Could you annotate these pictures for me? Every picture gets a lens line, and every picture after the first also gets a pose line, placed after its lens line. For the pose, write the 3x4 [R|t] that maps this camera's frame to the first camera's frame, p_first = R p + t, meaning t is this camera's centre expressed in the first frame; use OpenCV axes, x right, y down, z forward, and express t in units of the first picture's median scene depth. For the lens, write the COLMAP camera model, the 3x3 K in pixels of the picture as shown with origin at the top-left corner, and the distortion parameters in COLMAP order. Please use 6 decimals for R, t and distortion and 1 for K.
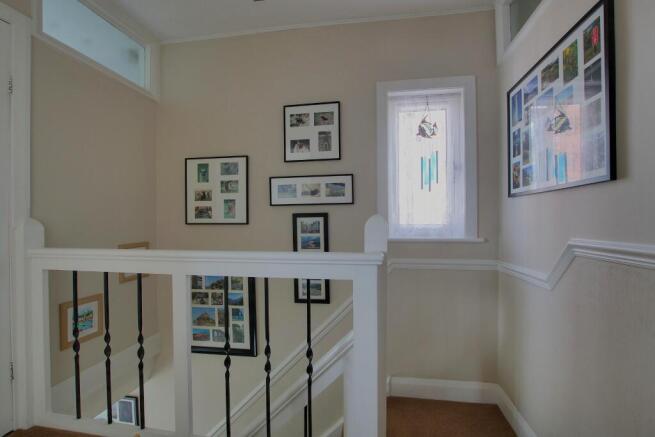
lens RADIAL K [[304.7, 0, 328.8], [0, 304.7, 221.3], [0, 0, 1]] dist [-0.025311, -0.000493]
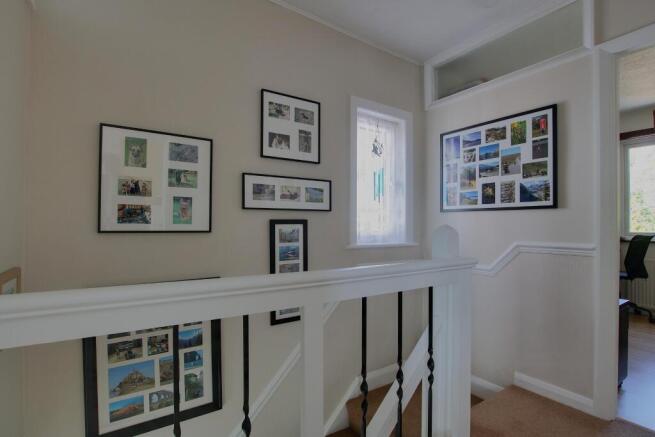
lens RADIAL K [[325.3, 0, 326.4], [0, 325.3, 221.0], [0, 0, 1]] dist [-0.020887, 0.000353]
pose [[0.725717, 0.019511, 0.687717, -0.626919], [-0.008605, 0.999777, -0.019284, -0.005202], [-0.687940, 0.008078, 0.725723, 0.244461]]
